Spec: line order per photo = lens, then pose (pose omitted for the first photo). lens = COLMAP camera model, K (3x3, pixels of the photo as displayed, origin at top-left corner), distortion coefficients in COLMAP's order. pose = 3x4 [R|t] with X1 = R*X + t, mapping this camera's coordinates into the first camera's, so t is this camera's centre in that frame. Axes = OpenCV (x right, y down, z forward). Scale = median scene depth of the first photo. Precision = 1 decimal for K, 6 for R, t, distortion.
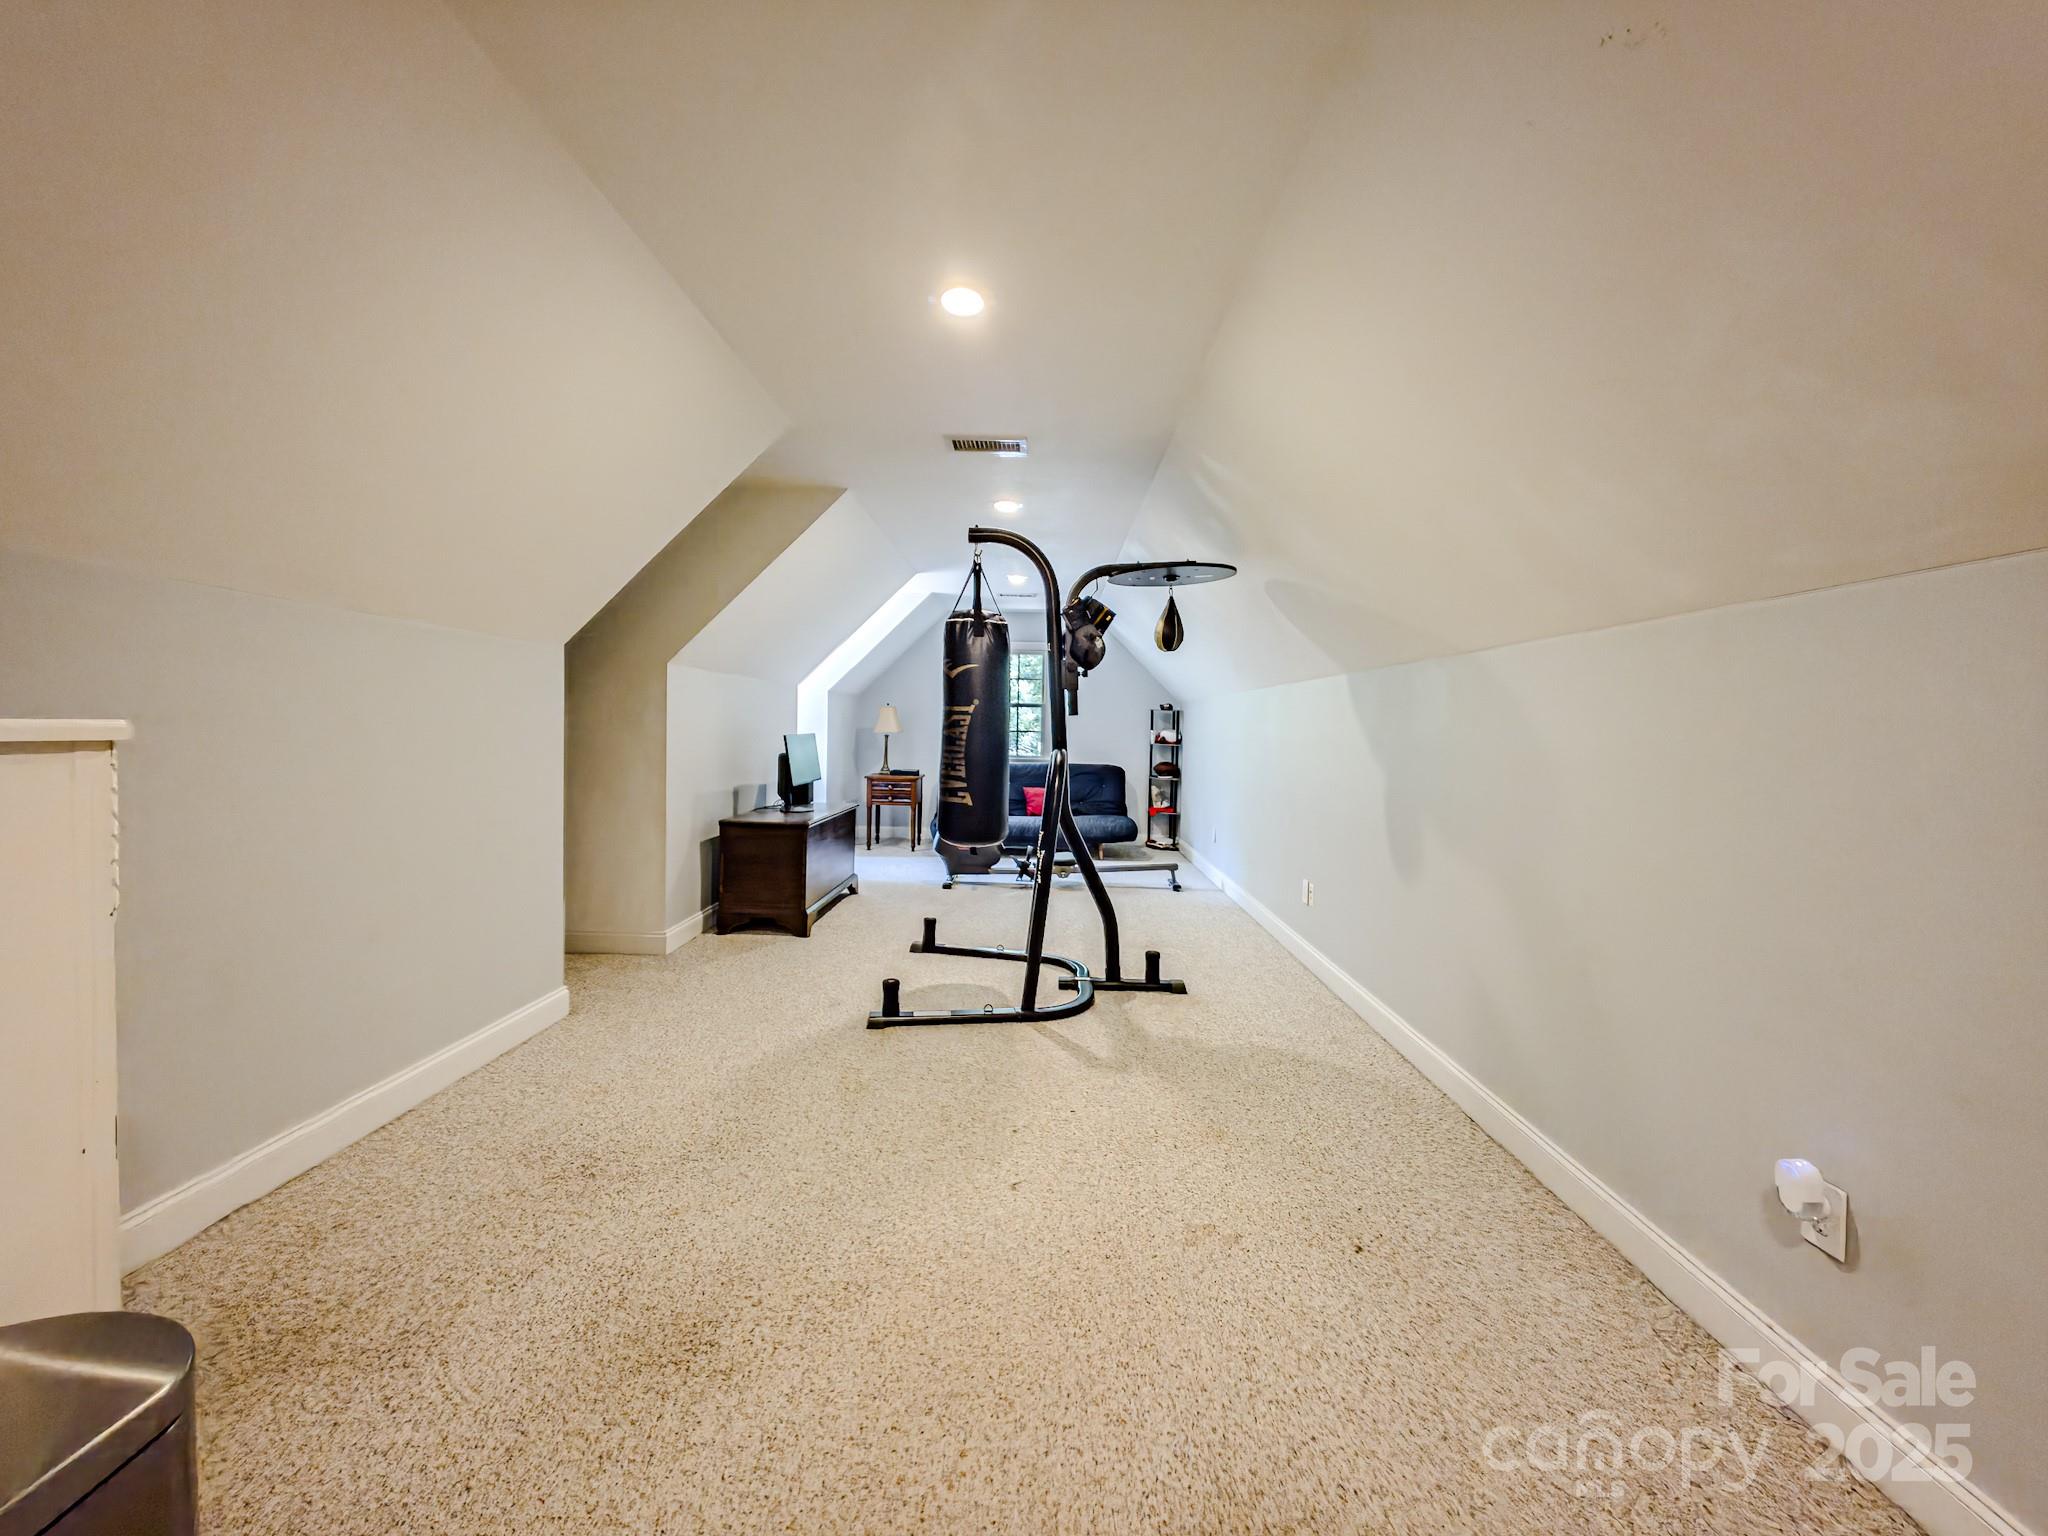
lens RADIAL K [[827.6, 0, 1024.0], [0, 827.6, 768.0], [0, 0, 1]] dist [0.000058, 0.000028]
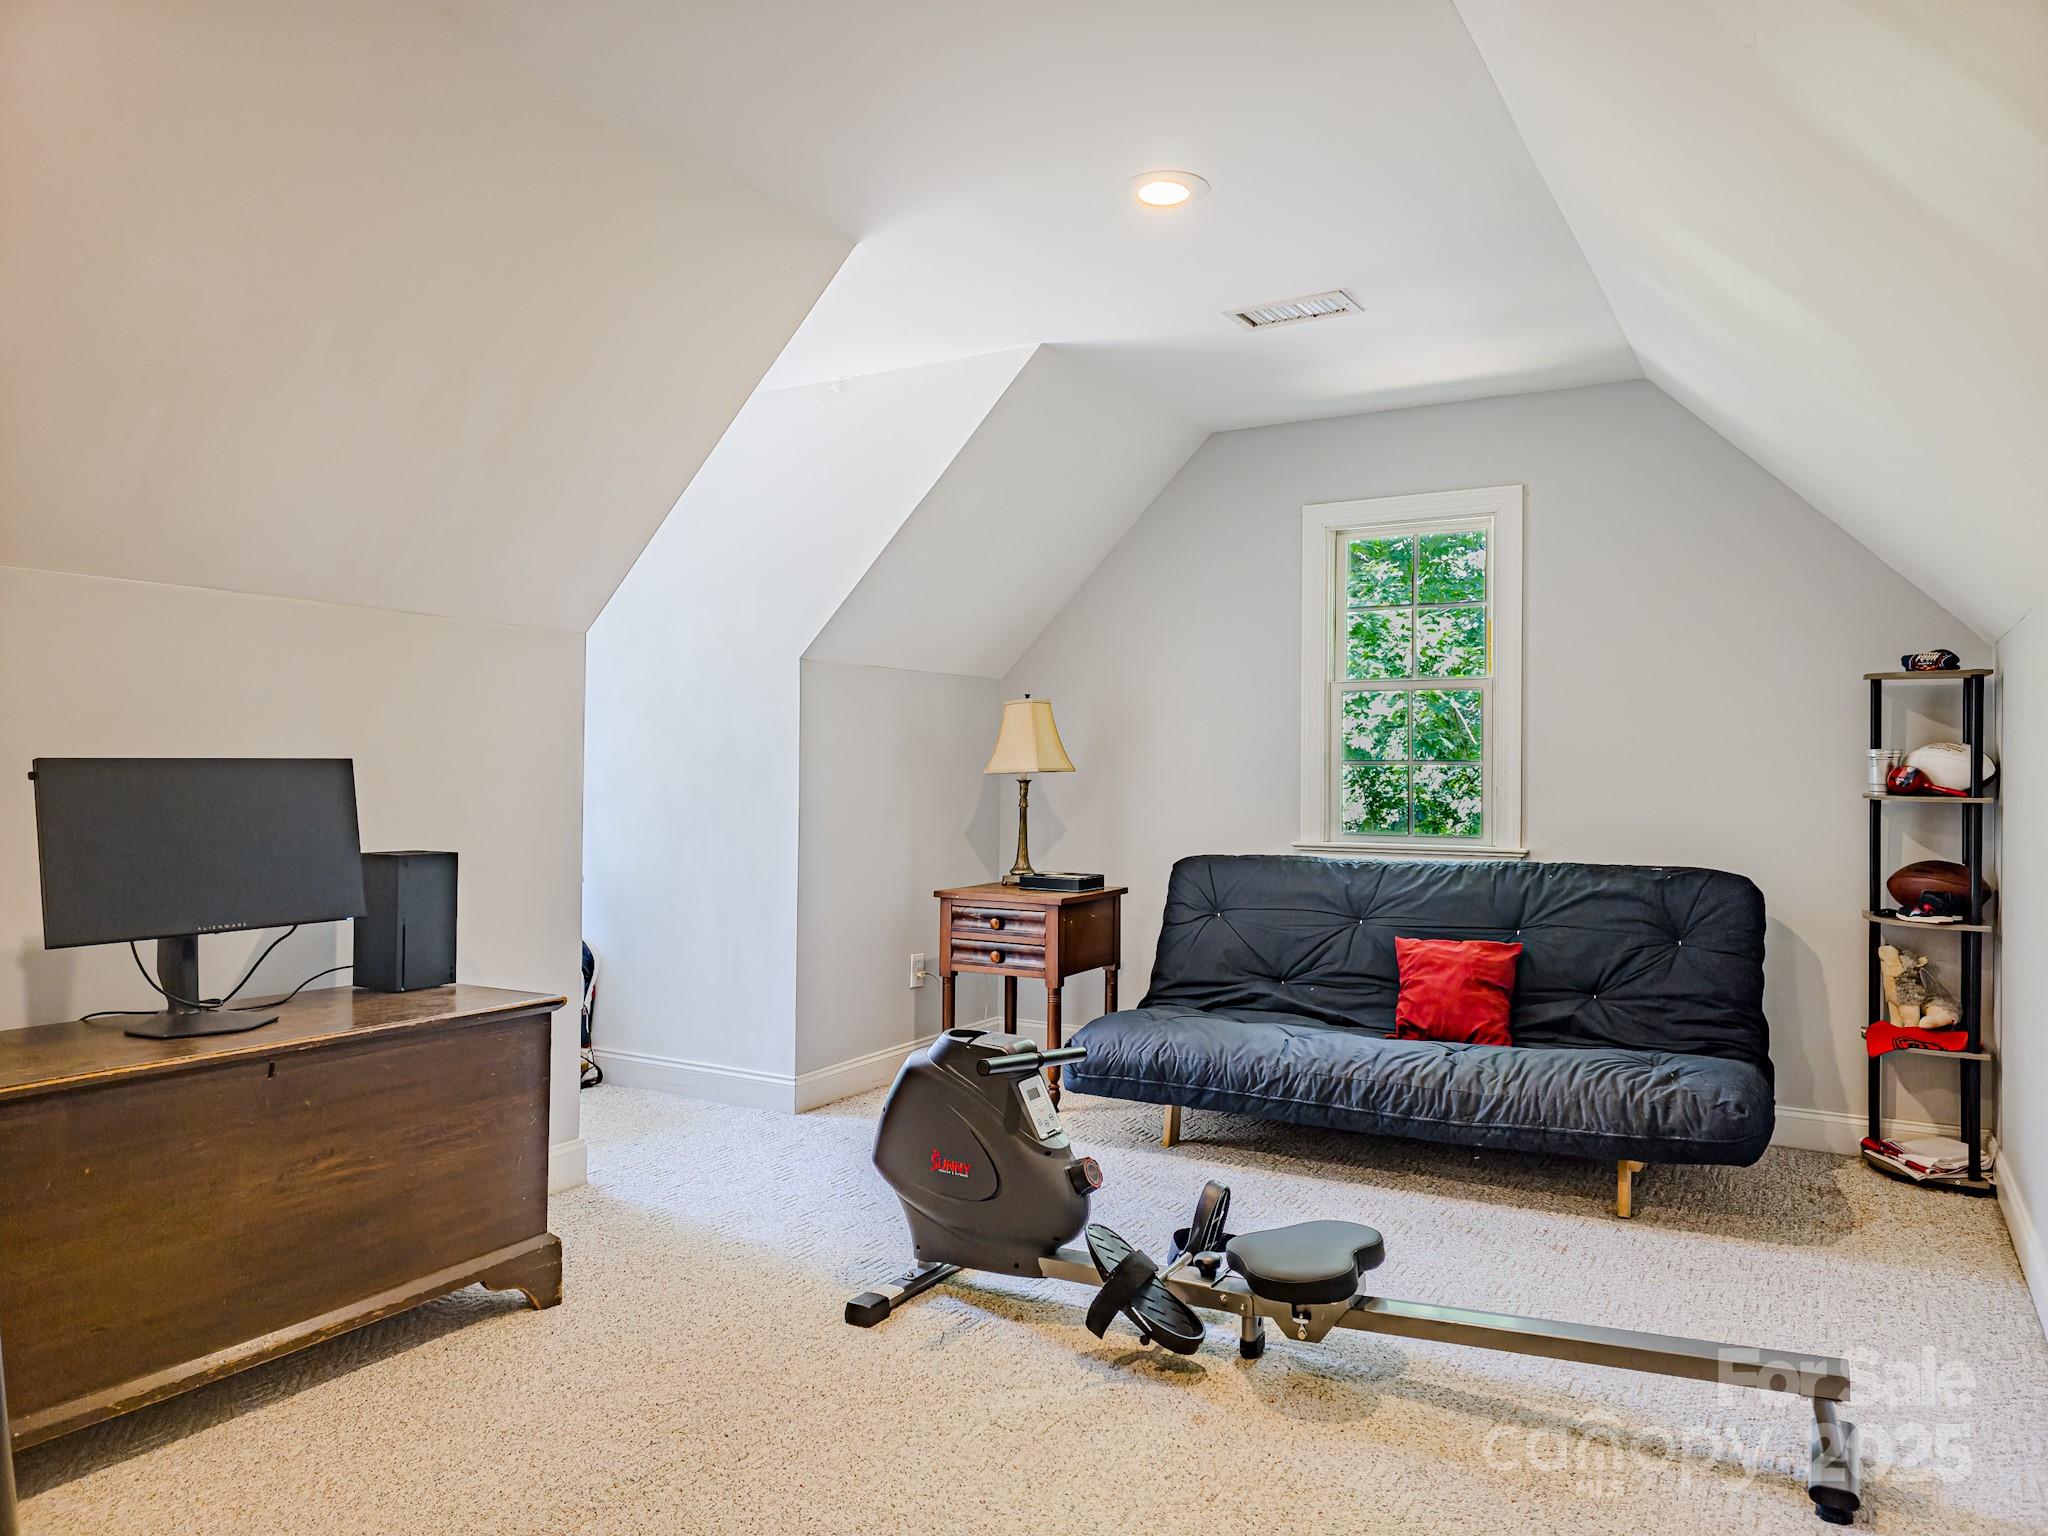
lens RADIAL K [[1386.9, 0, 1024.0], [0, 1386.9, 768.0], [0, 0, 1]] dist [-0.002436, -0.000334]
pose [[0.867697, -0.018518, -0.496749, 0.138211], [-0.008173, 0.998639, -0.051505, -0.012061], [0.497026, 0.048751, 0.866365, 0.449727]]
